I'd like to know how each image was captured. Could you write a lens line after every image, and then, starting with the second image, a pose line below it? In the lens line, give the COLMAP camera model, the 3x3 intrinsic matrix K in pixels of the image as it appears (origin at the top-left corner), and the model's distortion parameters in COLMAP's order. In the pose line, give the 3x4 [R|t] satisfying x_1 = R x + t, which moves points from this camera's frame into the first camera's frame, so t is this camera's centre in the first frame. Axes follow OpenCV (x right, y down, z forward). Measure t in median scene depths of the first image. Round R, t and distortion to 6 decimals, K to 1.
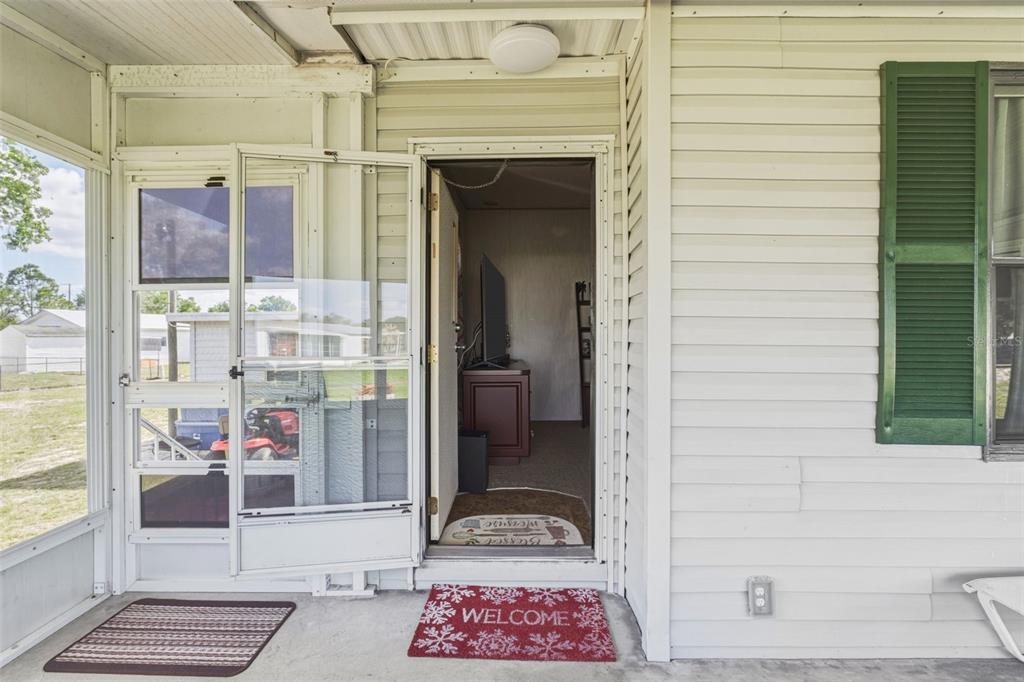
lens RADIAL K [[460.0, 0, 508.1], [0, 460.0, 337.2], [0, 0, 1]] dist [-0.017441, 0.007843]
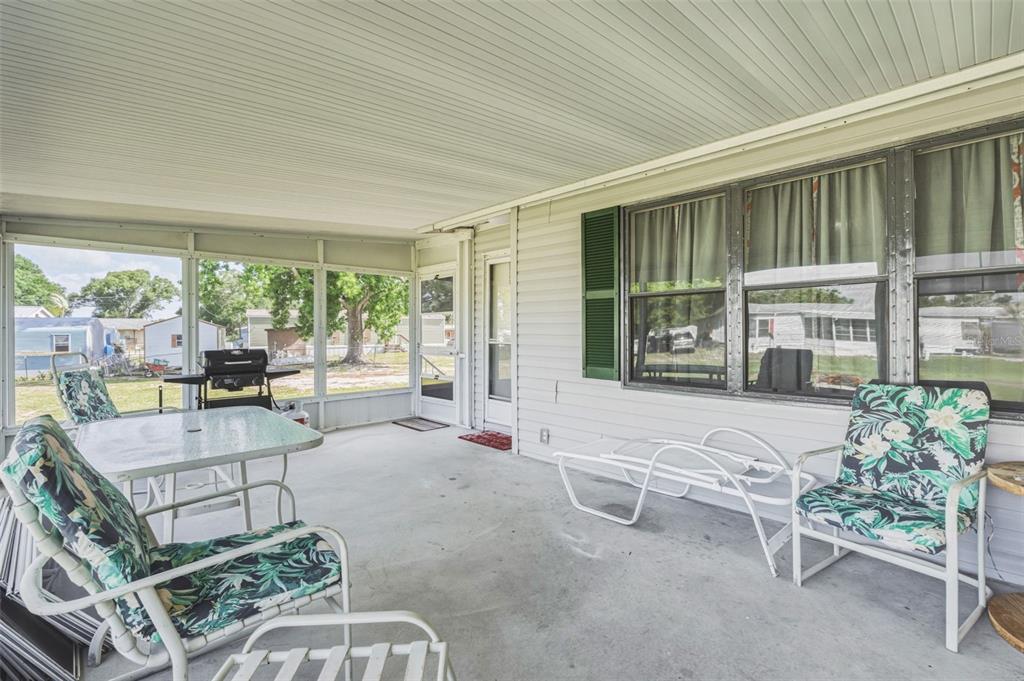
lens RADIAL K [[460.0, 0, 508.1], [0, 460.0, 336.7], [0, 0, 1]] dist [-0.017441, 0.007843]
pose [[0.700853, 0.008809, -0.713252, 2.180358], [-0.000060, 0.999924, 0.012291, -0.001488], [0.713306, -0.008571, 0.700800, -0.890665]]
